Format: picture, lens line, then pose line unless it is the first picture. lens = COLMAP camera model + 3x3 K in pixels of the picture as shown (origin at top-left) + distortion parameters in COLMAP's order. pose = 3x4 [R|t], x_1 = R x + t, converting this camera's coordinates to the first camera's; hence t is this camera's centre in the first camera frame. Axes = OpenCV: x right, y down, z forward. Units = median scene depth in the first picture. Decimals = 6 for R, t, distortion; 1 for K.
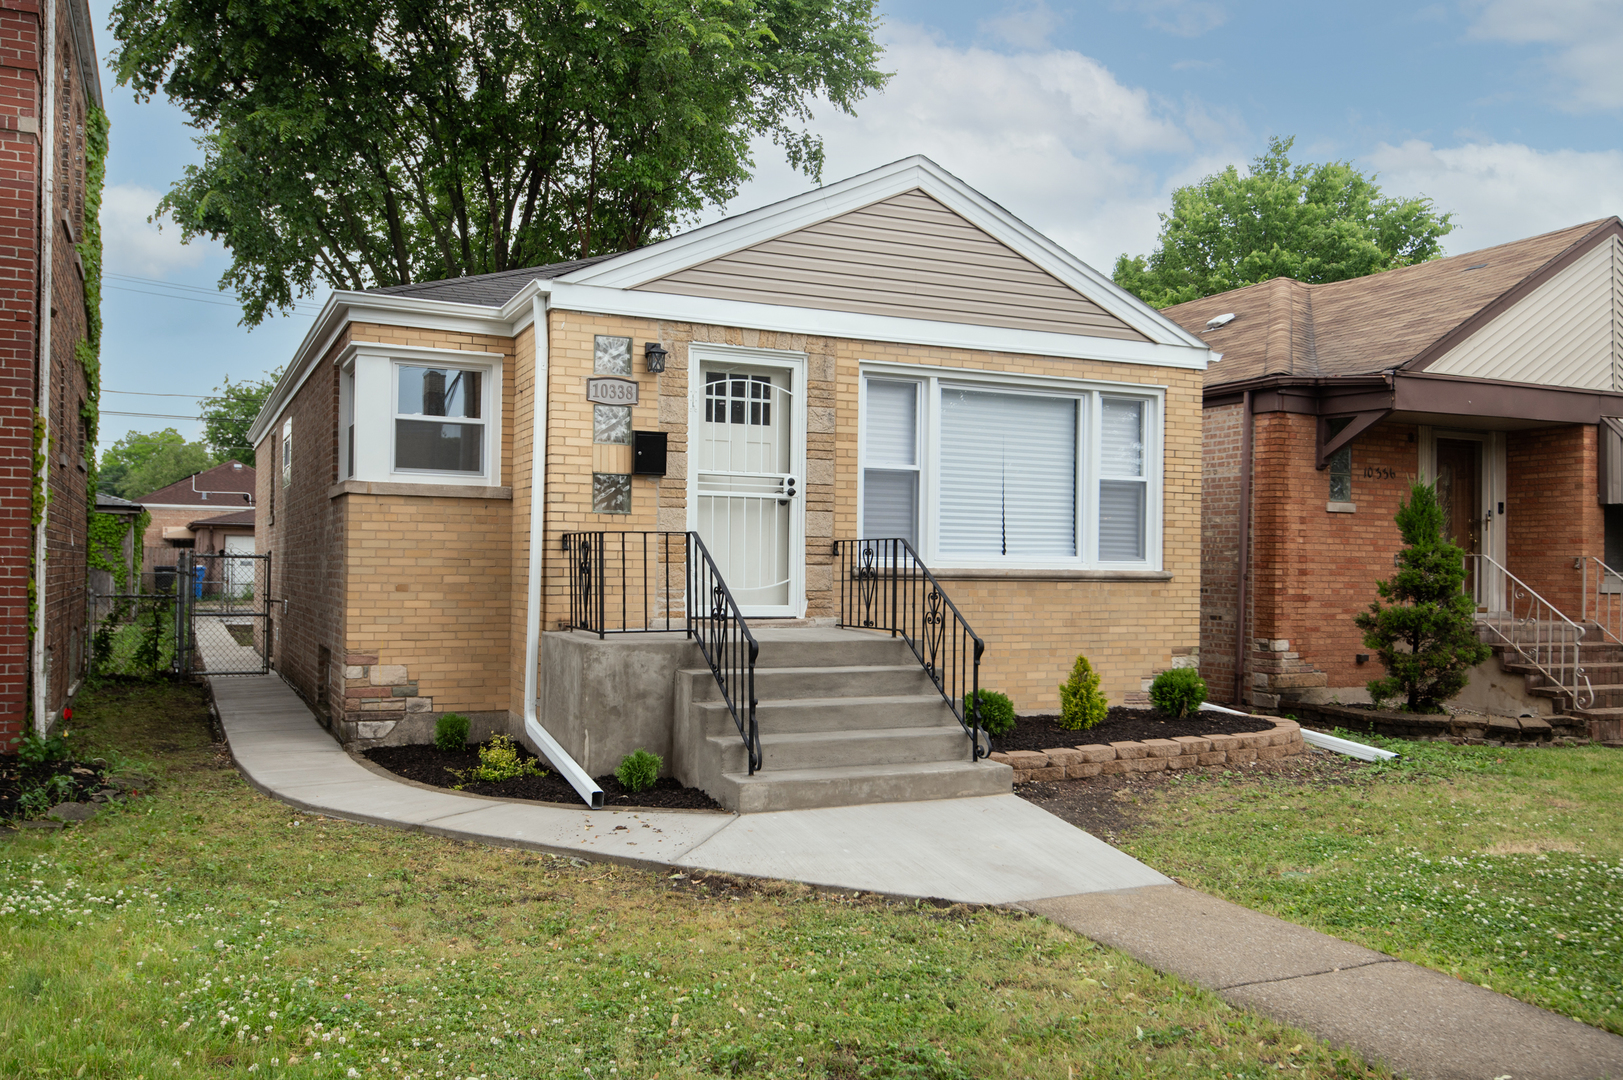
lens RADIAL K [[1342.5, 0, 811.5], [0, 1342.5, 540.0], [0, 0, 1]] dist [0.007616, 0.003547]
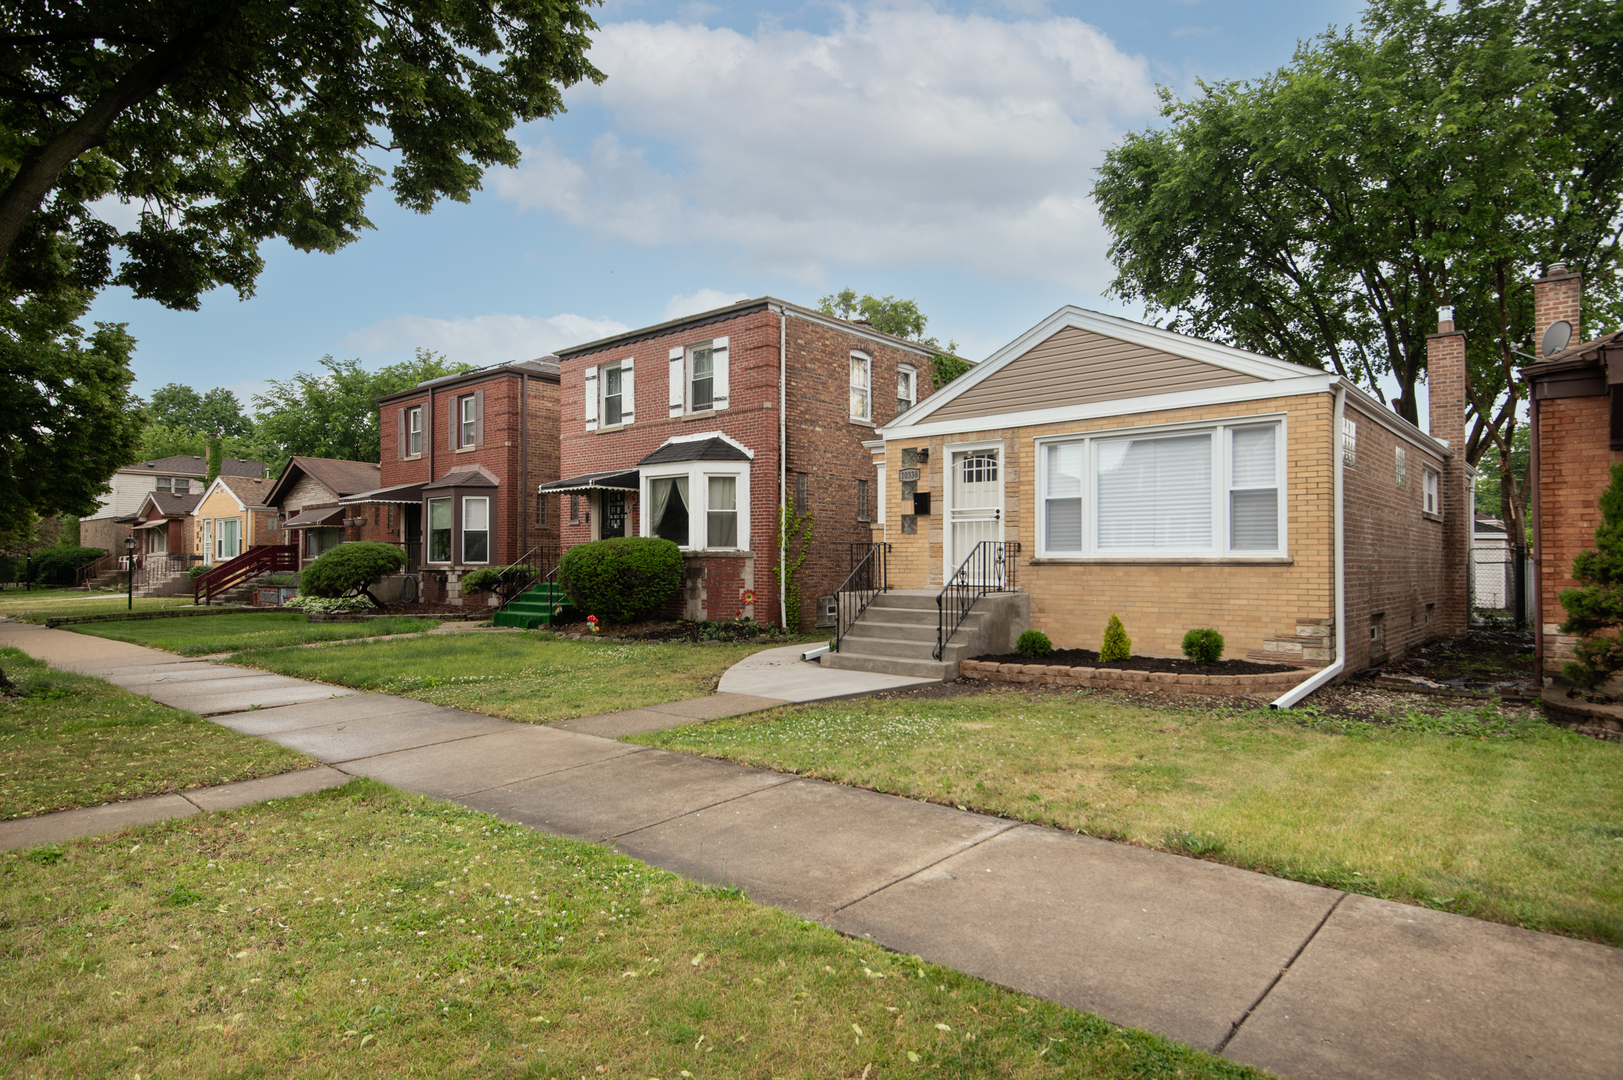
lens RADIAL K [[913.0, 0, 811.5], [0, 913.0, 540.0], [0, 0, 1]] dist [0.000154, -0.000279]
pose [[0.397282, -0.035538, -0.917008, 0.998346], [0.020894, 0.999341, -0.029677, 0.026150], [0.917459, -0.007370, 0.397762, 0.280492]]
